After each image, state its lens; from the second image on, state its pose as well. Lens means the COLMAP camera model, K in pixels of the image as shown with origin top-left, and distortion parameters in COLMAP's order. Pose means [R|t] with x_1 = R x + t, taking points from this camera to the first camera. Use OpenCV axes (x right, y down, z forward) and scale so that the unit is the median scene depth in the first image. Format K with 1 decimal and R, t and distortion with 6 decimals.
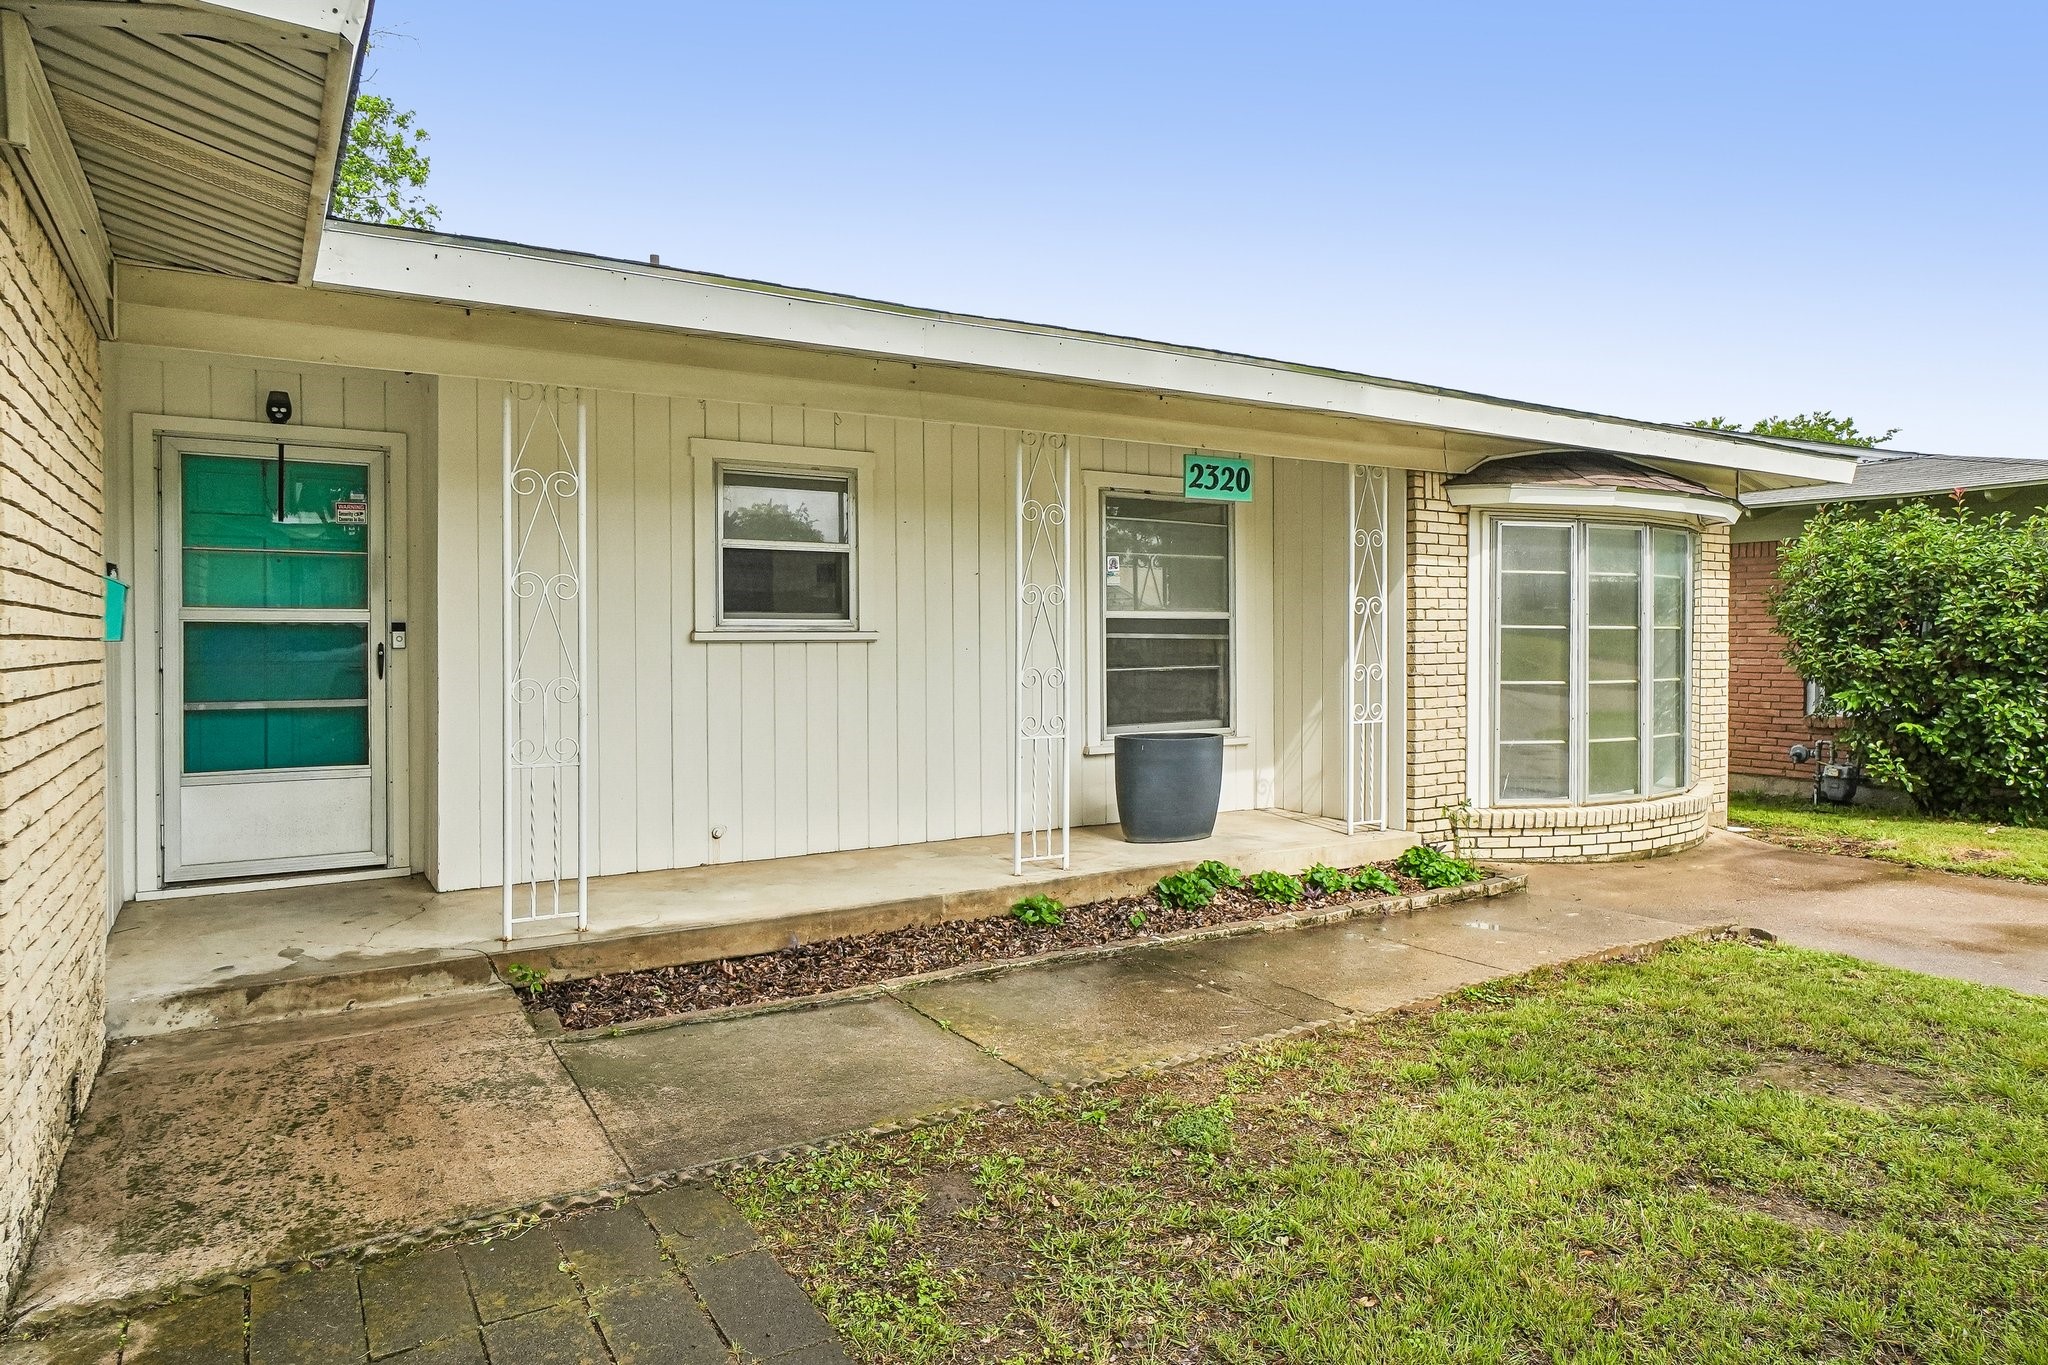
lens RADIAL K [[1219.0, 0, 983.7], [0, 1219.0, 586.6], [0, 0, 1]] dist [-0.017538, 0.000265]
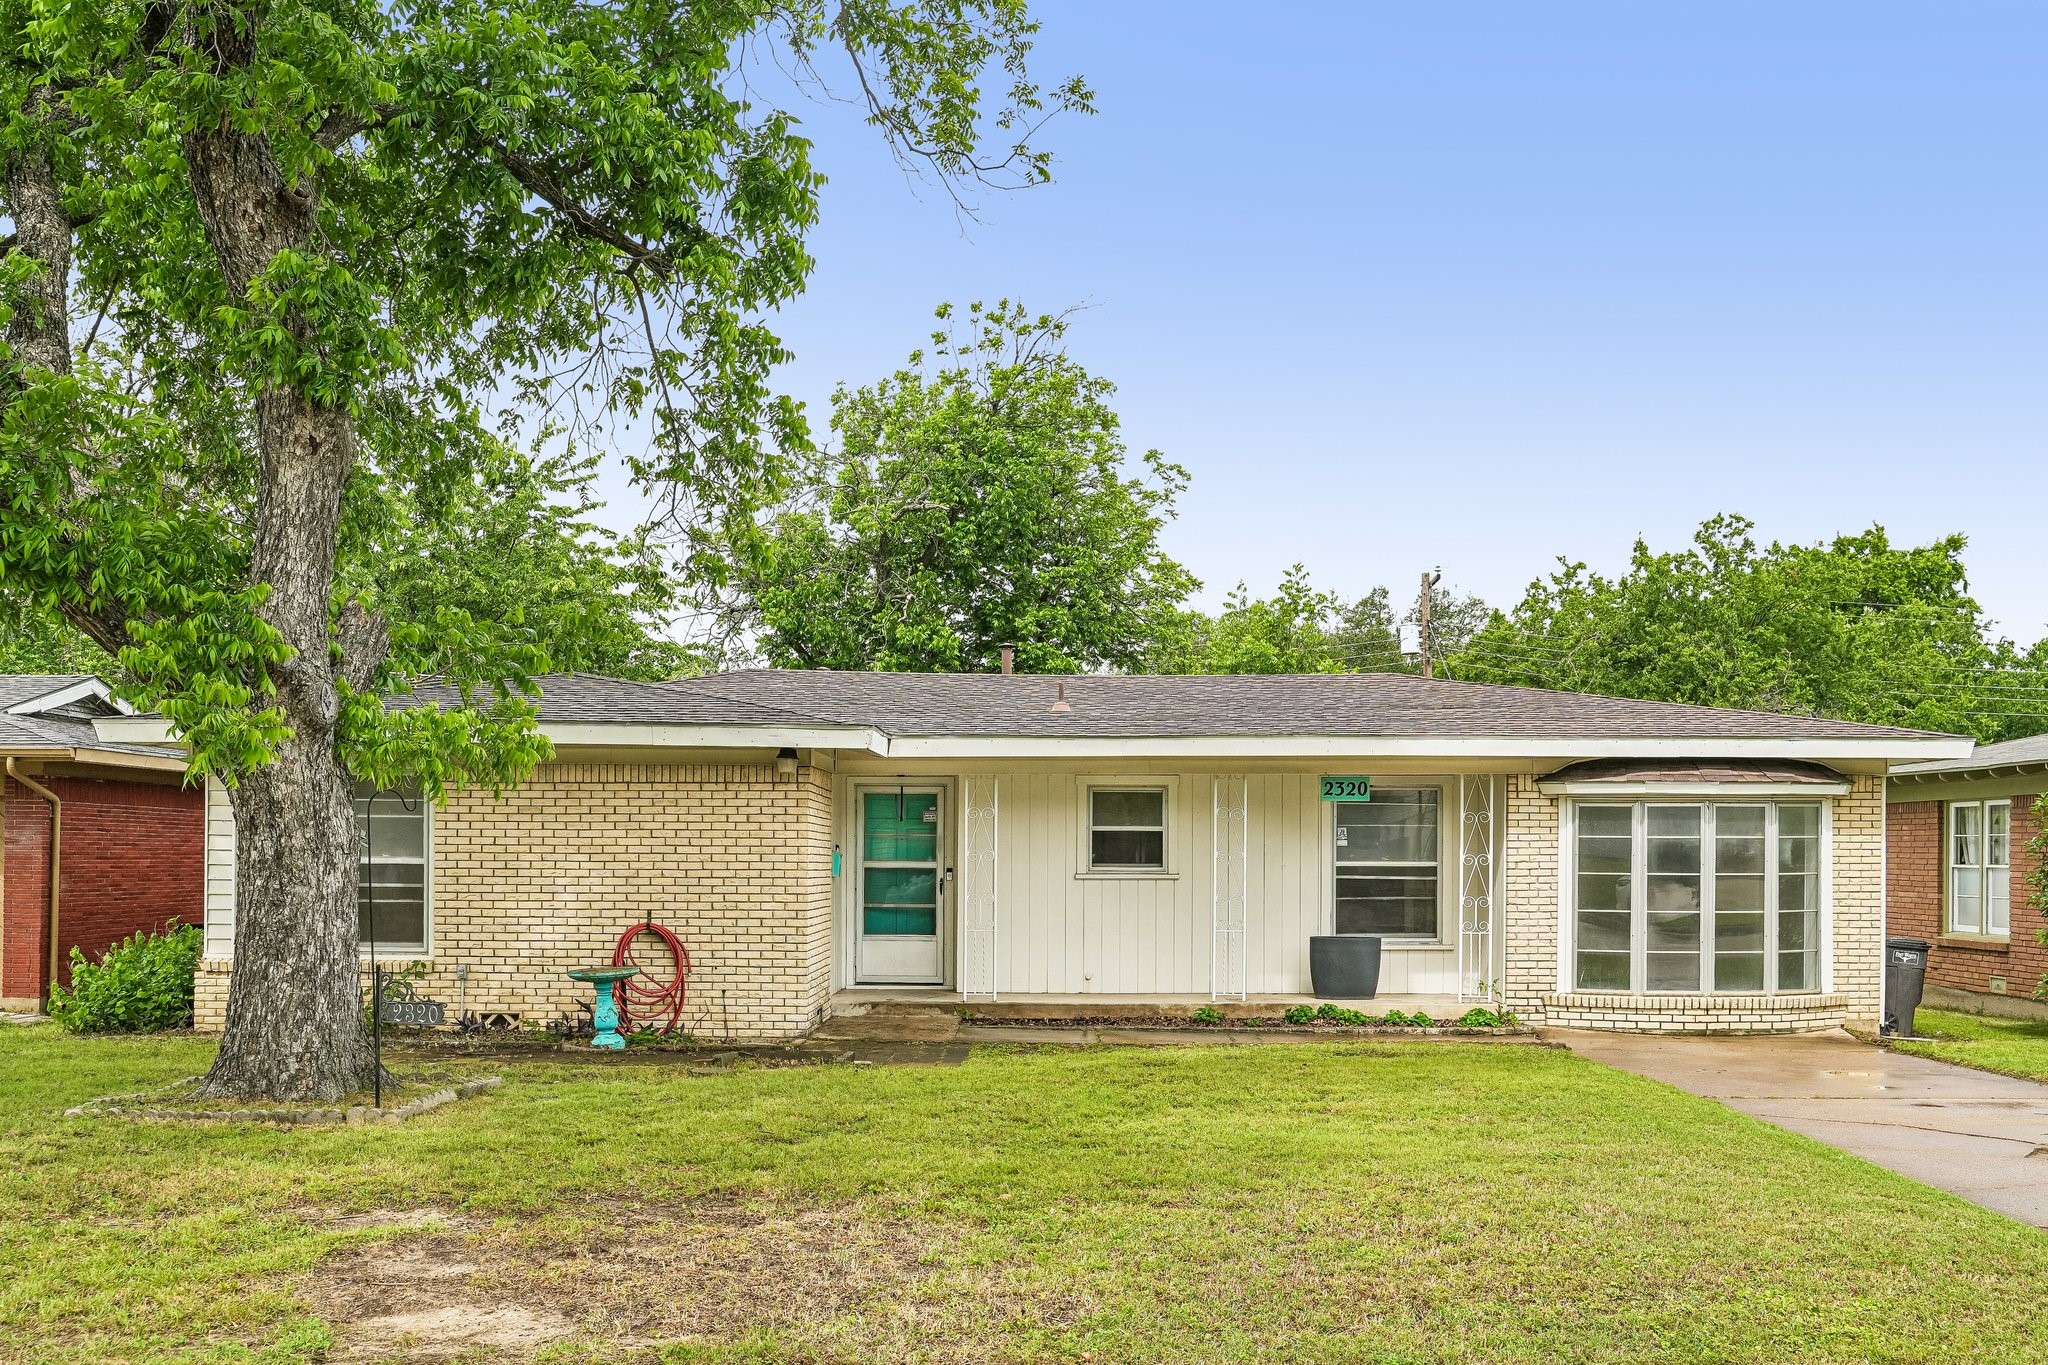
lens RADIAL K [[1954.2, 0, 1024.0], [0, 1954.2, 682.5], [0, 0, 1]] dist [-0.067670, -0.002501]
pose [[0.849211, -0.038131, -0.526675, 1.140004], [0.016637, 0.998826, -0.045488, -0.108369], [0.527792, 0.029867, 0.848849, -1.449863]]
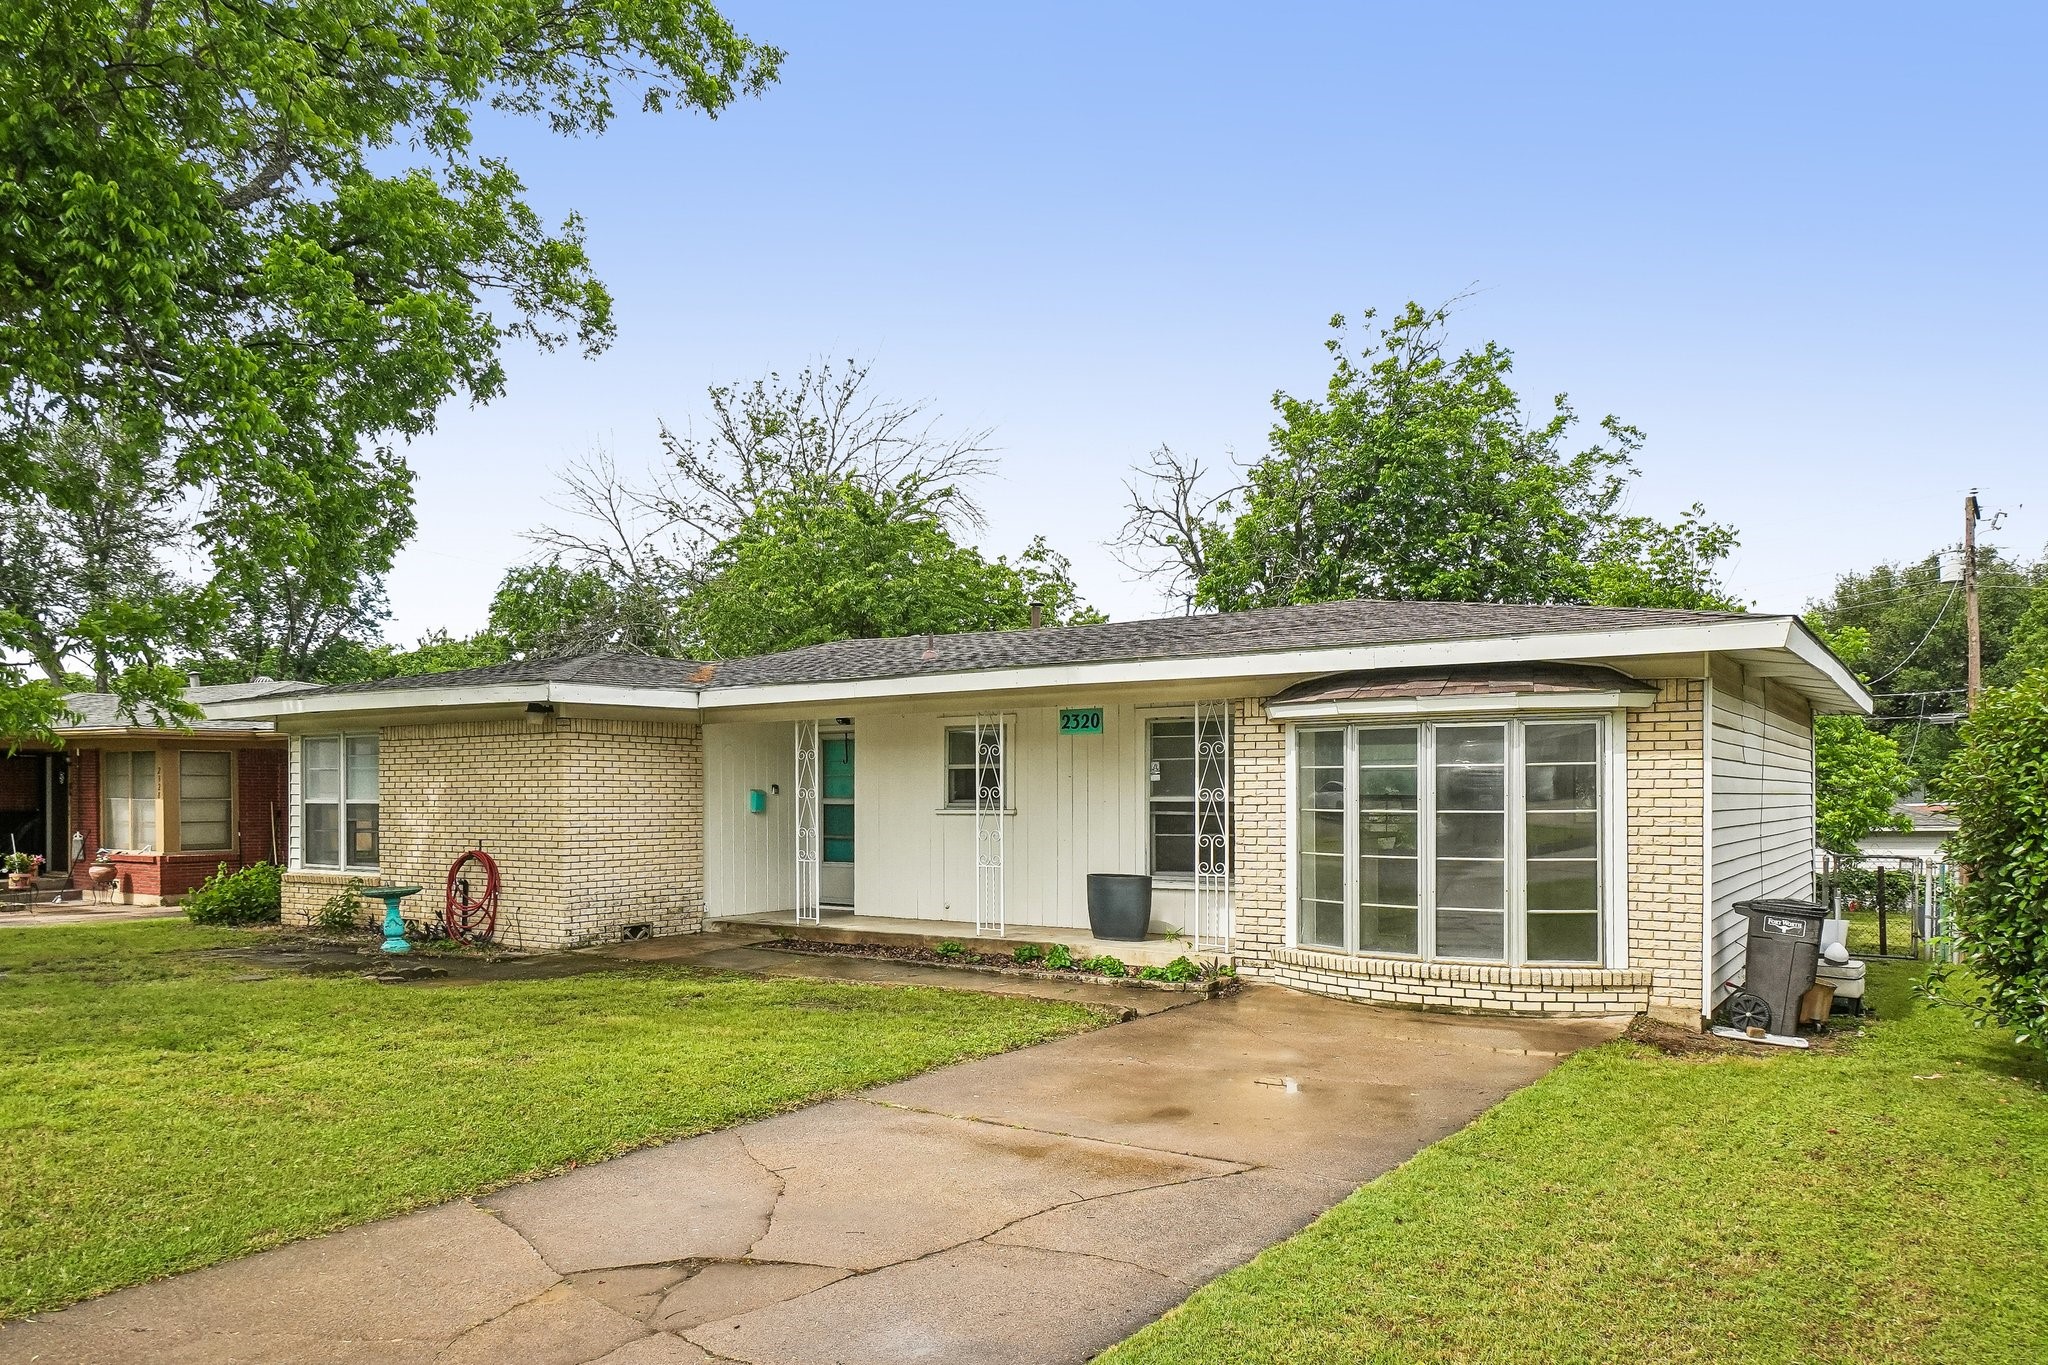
lens RADIAL K [[1393.2, 0, 1024.3], [0, 1393.2, 727.4], [0, 0, 1]] dist [-0.027874, -0.000331]
pose [[0.408874, -0.039531, -0.911734, 1.696085], [0.045211, 0.998712, -0.023027, -0.035680], [0.911470, -0.031805, 0.410135, 0.122875]]
